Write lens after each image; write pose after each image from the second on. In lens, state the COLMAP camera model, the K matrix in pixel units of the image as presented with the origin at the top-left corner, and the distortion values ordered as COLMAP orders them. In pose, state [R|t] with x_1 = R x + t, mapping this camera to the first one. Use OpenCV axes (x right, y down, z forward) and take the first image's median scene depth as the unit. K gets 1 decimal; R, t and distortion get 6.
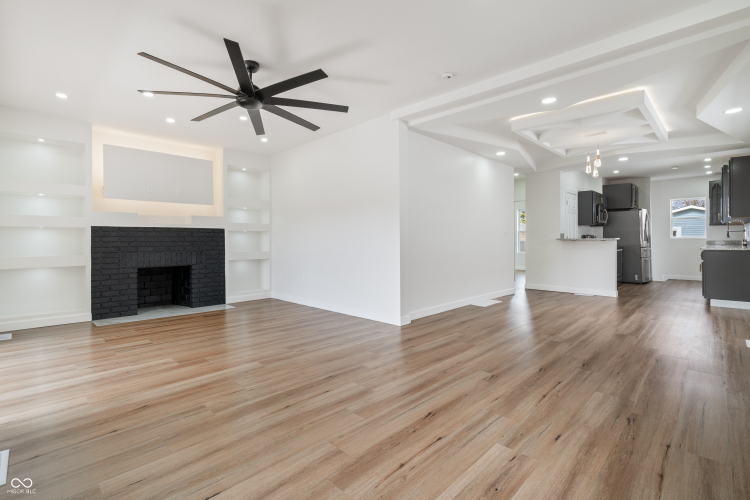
lens RADIAL K [[358.7, 0, 376.3], [0, 358.7, 246.8], [0, 0, 1]] dist [-0.001717, -0.000033]
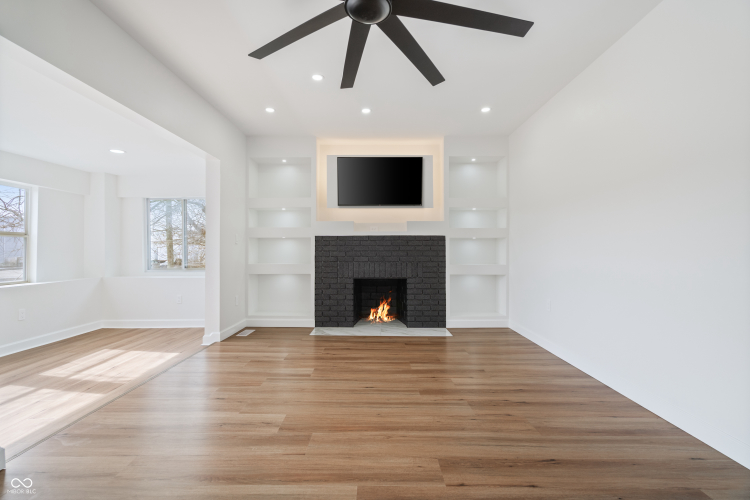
lens RADIAL K [[339.8, 0, 364.8], [0, 339.8, 249.5], [0, 0, 1]] dist [-0.000024, 0.000156]
pose [[0.685200, 0.003032, -0.728349, 0.017212], [-0.015688, 0.999821, -0.010596, -0.009001], [0.728186, 0.018687, 0.685124, 0.393321]]
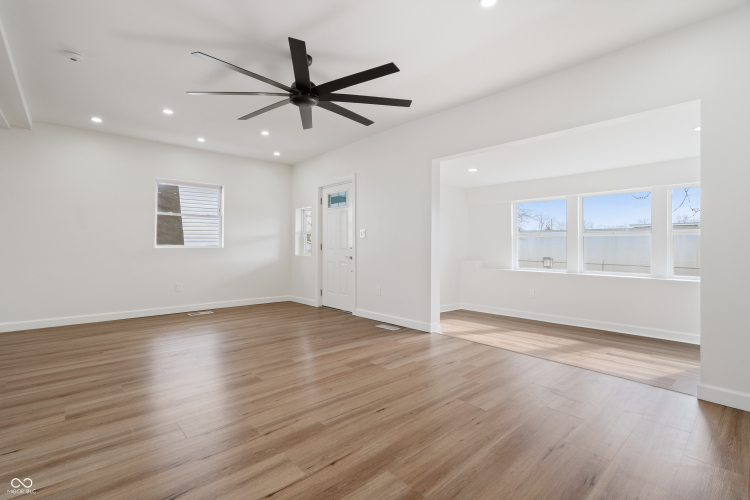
lens RADIAL K [[358.7, 0, 376.3], [0, 358.7, 246.8], [0, 0, 1]] dist [-0.001717, -0.000033]
pose [[-0.998342, -0.002635, 0.057505, -0.363879], [-0.001581, 0.999830, 0.018367, -0.012816], [-0.057544, 0.018246, -0.998176, 1.173900]]
